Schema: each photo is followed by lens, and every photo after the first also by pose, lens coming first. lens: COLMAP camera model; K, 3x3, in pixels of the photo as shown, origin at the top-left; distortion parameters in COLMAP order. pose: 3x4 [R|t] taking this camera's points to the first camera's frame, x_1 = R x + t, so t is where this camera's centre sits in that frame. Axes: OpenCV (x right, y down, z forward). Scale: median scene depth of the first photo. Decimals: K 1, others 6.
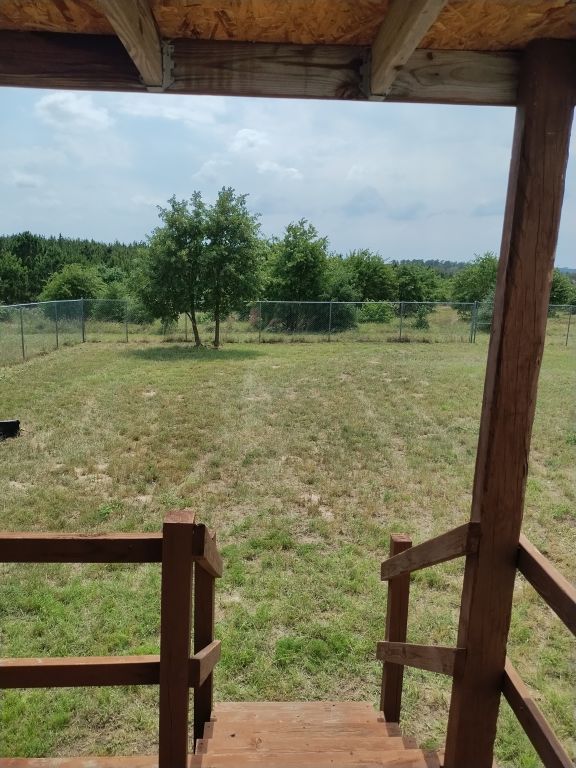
lens RADIAL K [[578.7, 0, 288.0], [0, 578.7, 384.0], [0, 0, 1]] dist [0.077785, -0.088567]
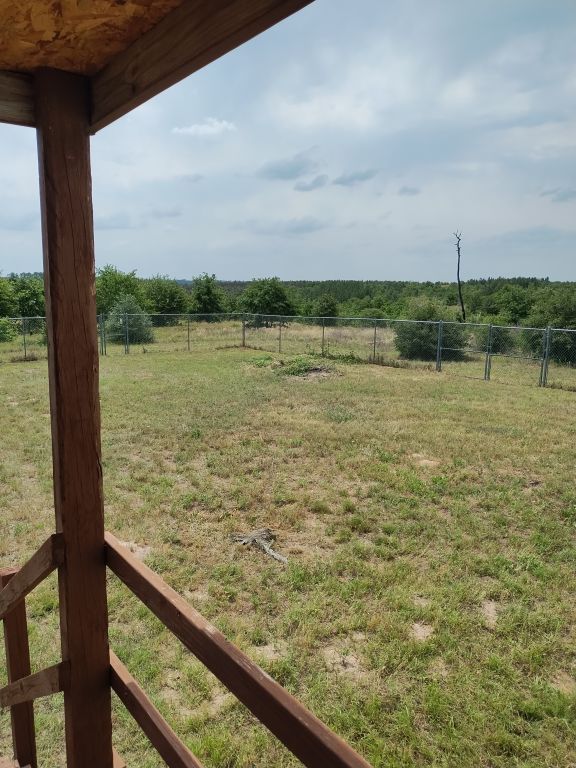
lens RADIAL K [[578.7, 0, 288.0], [0, 578.7, 384.0], [0, 0, 1]] dist [0.077785, -0.088567]
pose [[0.816462, -0.120033, 0.564785, 0.095123], [0.131831, 0.991069, 0.020053, 0.011739], [-0.562148, 0.058084, 0.824995, -0.068636]]
